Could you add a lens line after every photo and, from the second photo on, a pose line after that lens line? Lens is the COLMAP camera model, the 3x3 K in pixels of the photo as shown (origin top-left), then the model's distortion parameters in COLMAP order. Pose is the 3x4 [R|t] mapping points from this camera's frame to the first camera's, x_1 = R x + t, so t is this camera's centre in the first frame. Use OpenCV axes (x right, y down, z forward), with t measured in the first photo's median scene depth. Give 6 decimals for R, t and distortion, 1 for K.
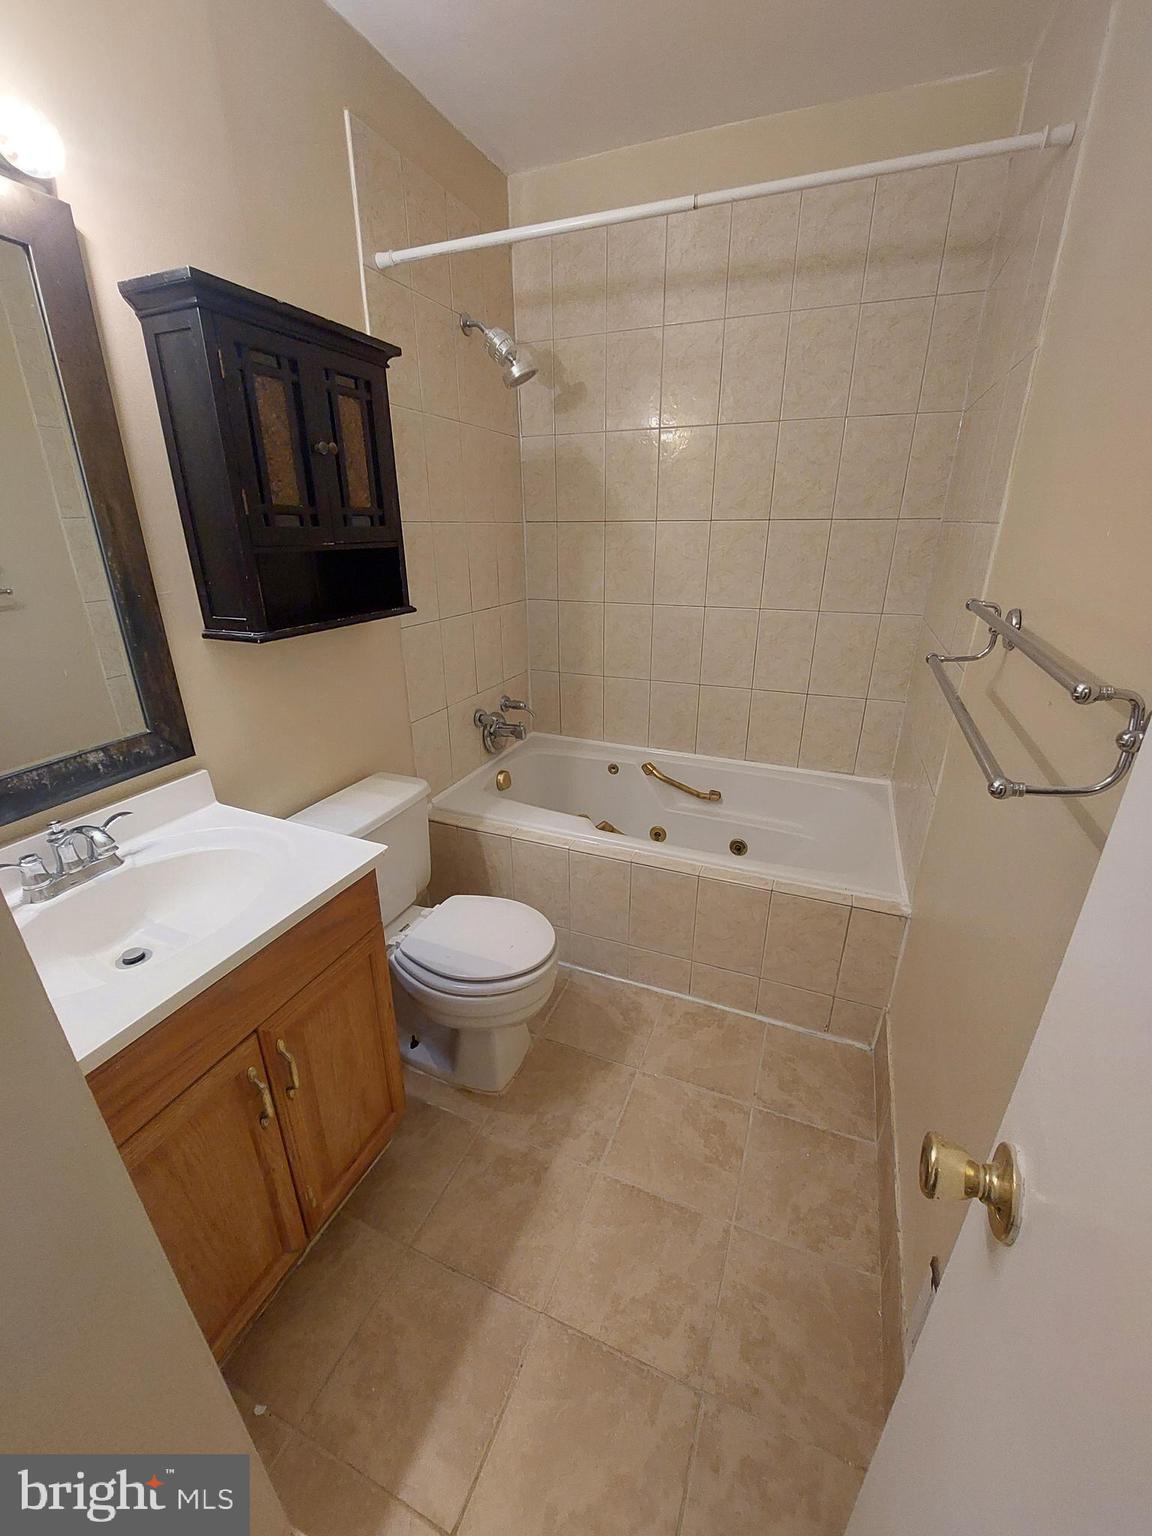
lens RADIAL K [[614.8, 0, 580.0], [0, 614.8, 762.2], [0, 0, 1]] dist [-0.009290, -0.001000]
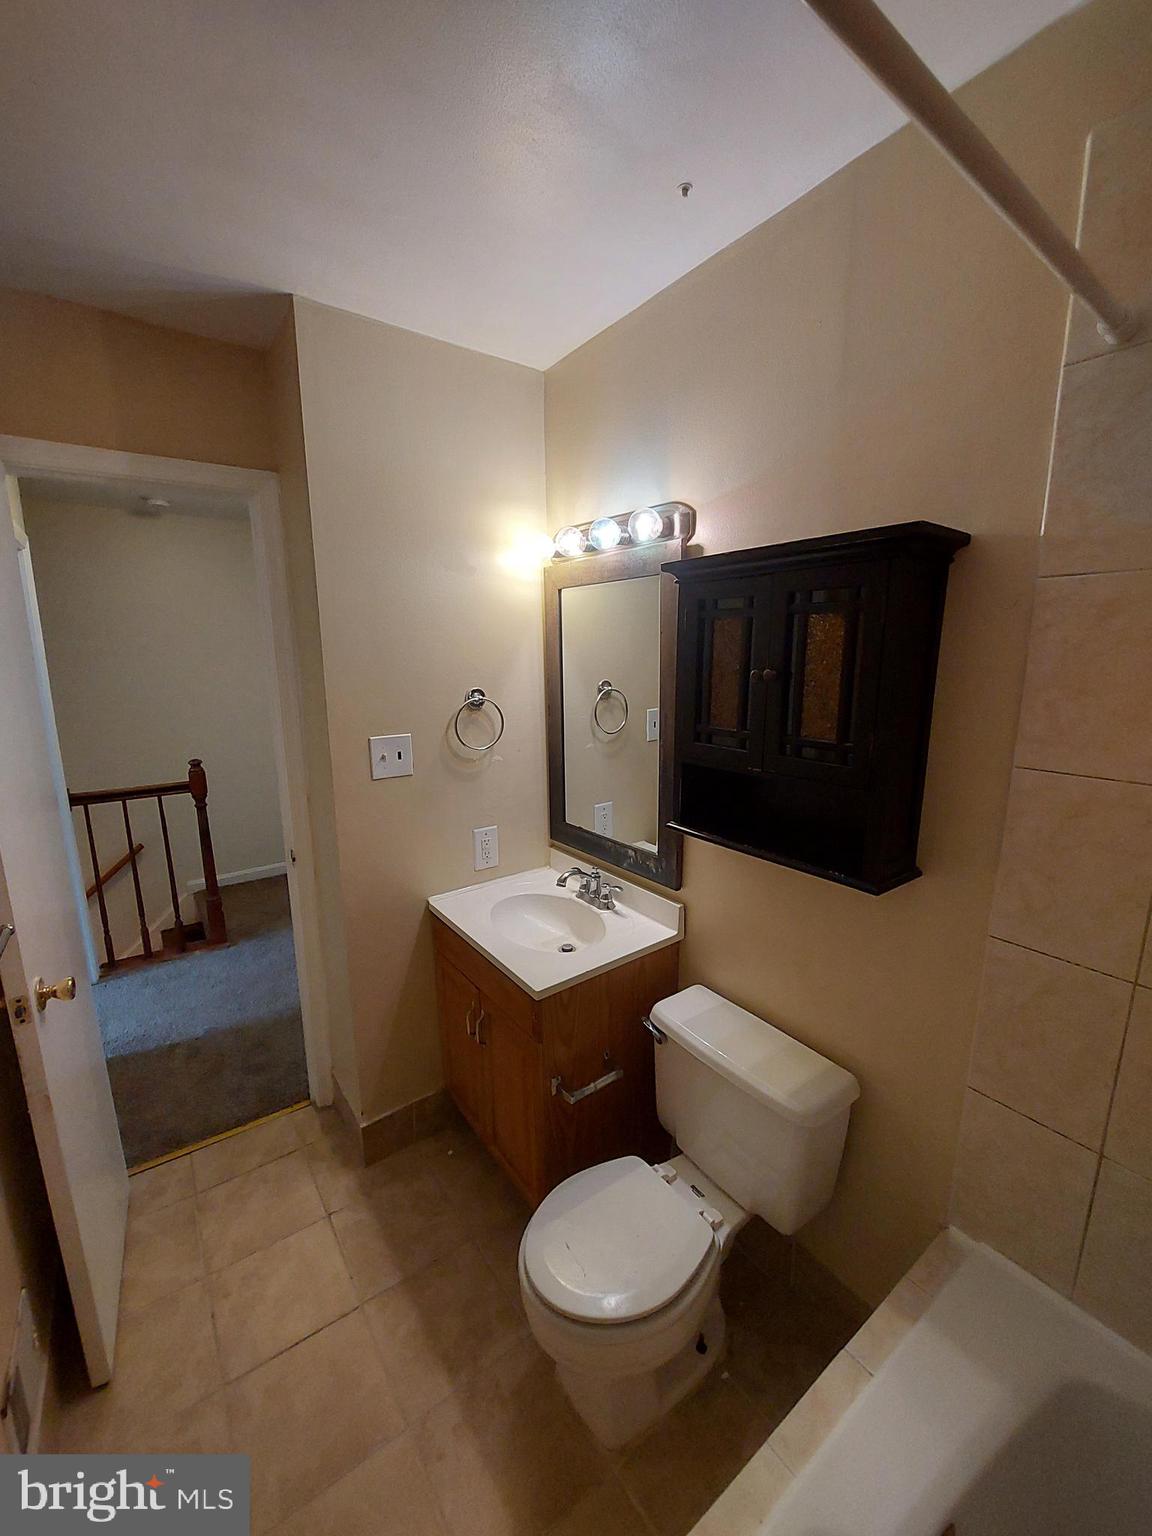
lens RADIAL K [[614.8, 0, 580.1], [0, 614.8, 775.2], [0, 0, 1]] dist [-0.009290, -0.001000]
pose [[-0.516655, 0.167977, -0.839554, 0.538227], [-0.312608, 0.875862, 0.367618, -0.644385], [0.797084, 0.452383, -0.400008, 1.237927]]
